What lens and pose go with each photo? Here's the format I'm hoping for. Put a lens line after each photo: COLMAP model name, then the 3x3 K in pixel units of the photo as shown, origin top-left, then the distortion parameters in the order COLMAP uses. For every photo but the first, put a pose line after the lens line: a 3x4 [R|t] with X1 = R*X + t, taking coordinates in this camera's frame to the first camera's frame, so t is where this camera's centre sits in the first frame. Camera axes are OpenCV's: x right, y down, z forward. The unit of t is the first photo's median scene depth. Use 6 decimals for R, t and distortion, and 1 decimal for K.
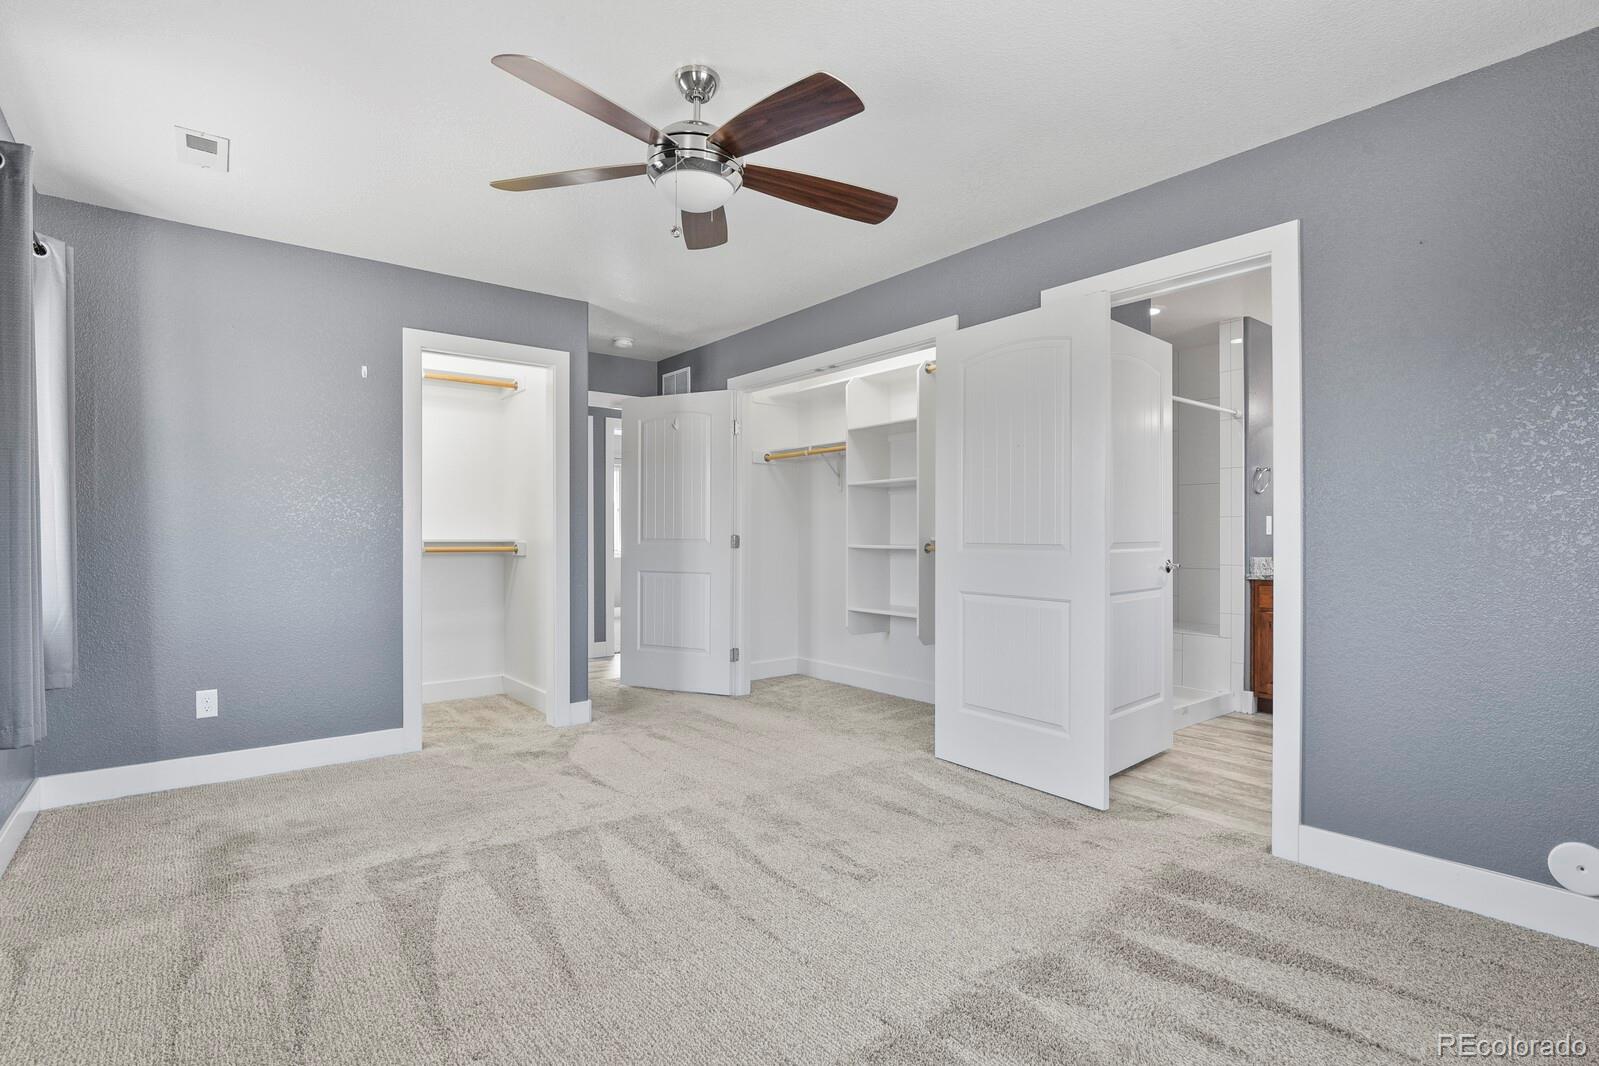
lens RADIAL K [[773.6, 0, 801.8], [0, 773.6, 537.3], [0, 0, 1]] dist [-0.006649, -0.006312]
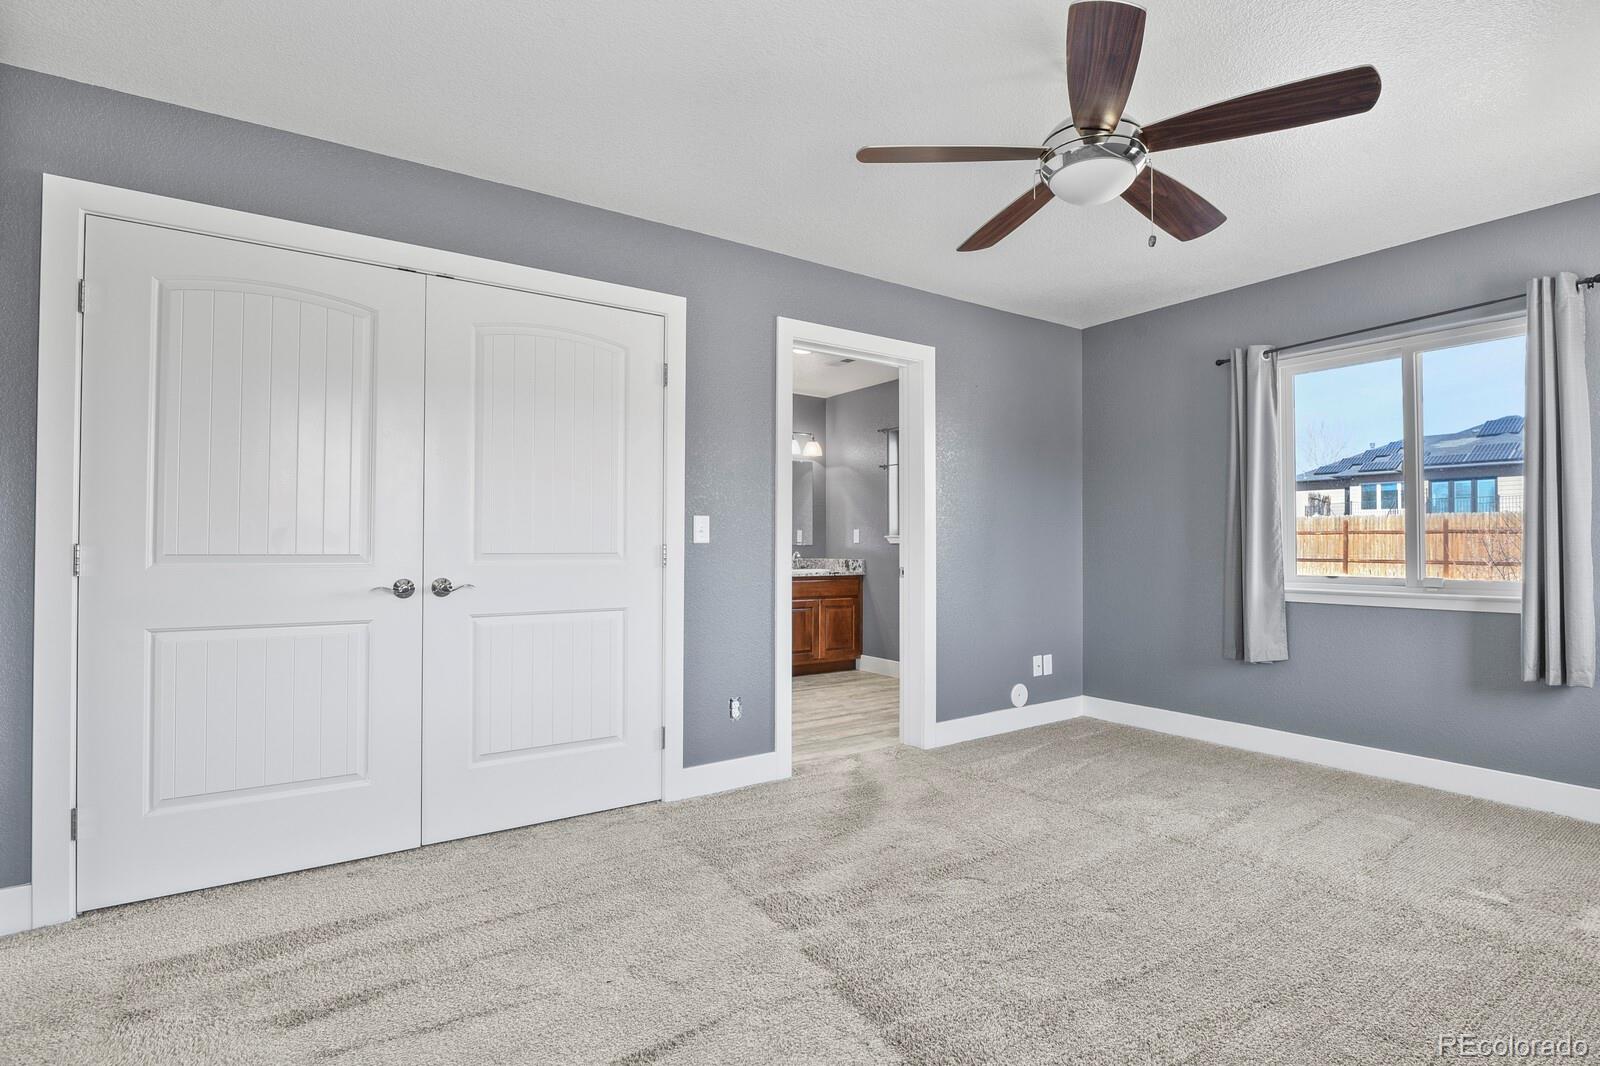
lens RADIAL K [[774.1, 0, 815.0], [0, 774.1, 534.3], [0, 0, 1]] dist [-0.006649, -0.006312]
pose [[0.066944, 0.007920, 0.997725, -0.806959], [0.001157, 0.999967, -0.008016, -0.007033], [-0.997756, 0.001691, 0.066933, 0.937869]]
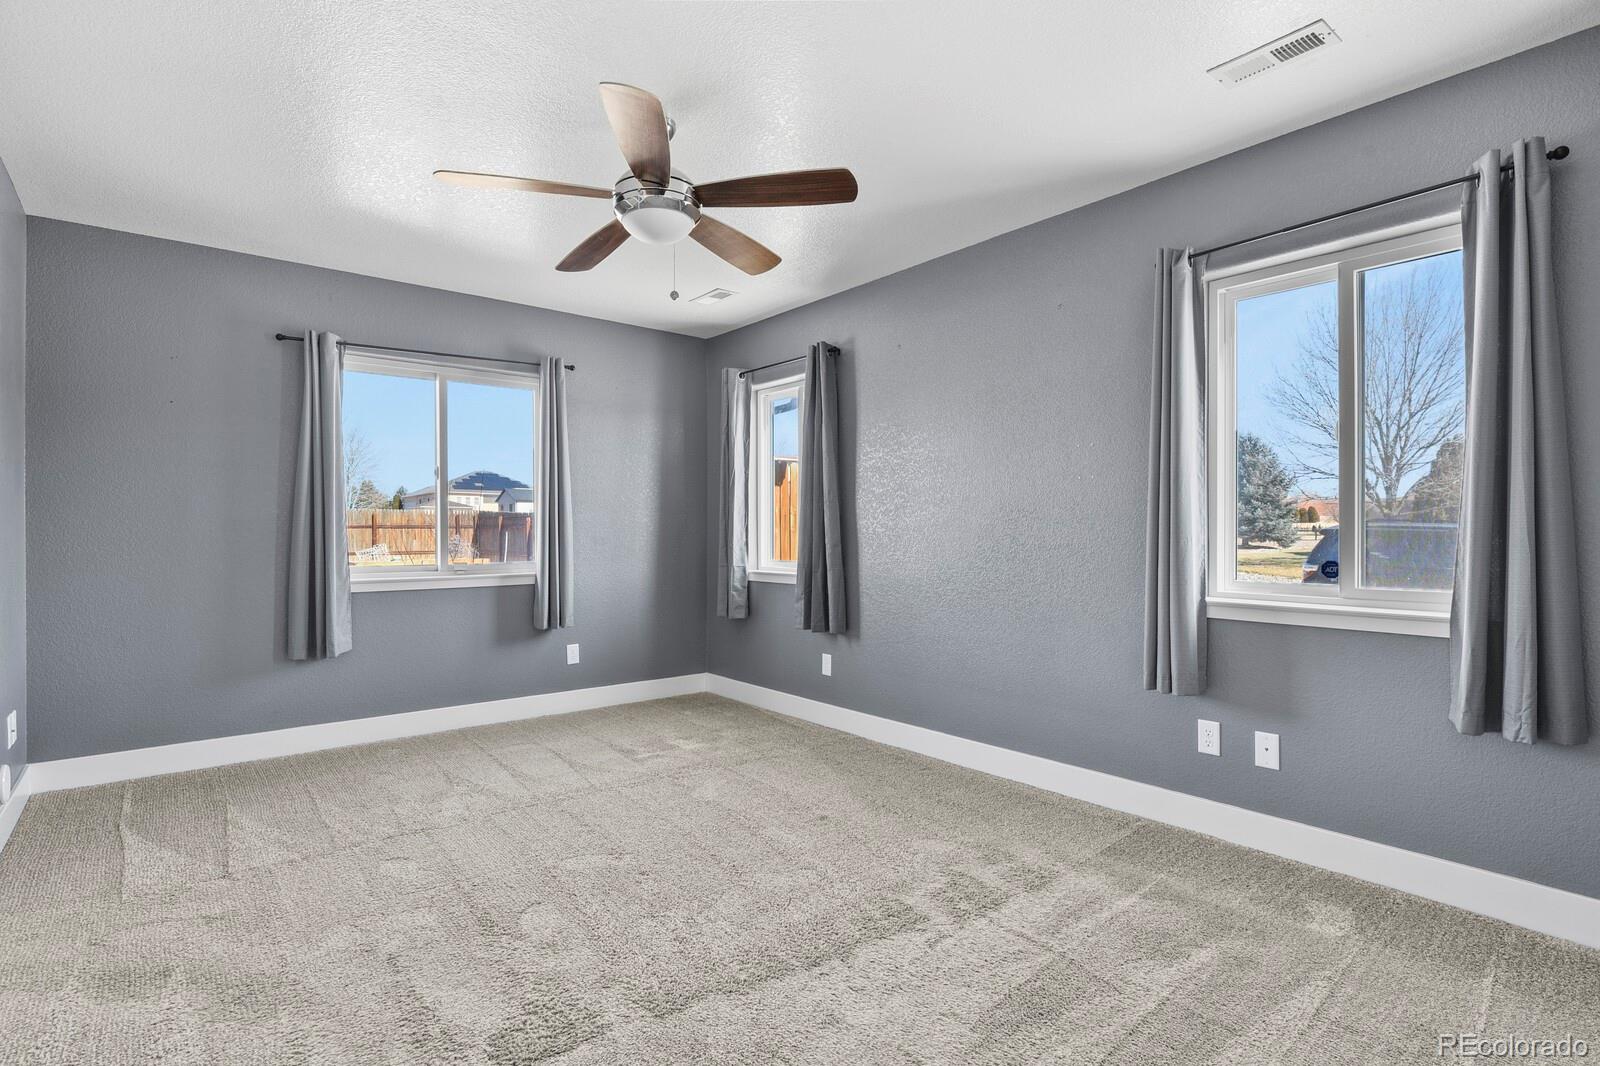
lens RADIAL K [[774.1, 0, 807.2], [0, 774.1, 537.7], [0, 0, 1]] dist [-0.006649, -0.006312]
pose [[-0.999767, 0.000650, -0.021584, -0.222884], [0.000621, 0.999999, 0.001379, 0.000469], [0.021585, 0.001365, -0.999766, 1.563195]]
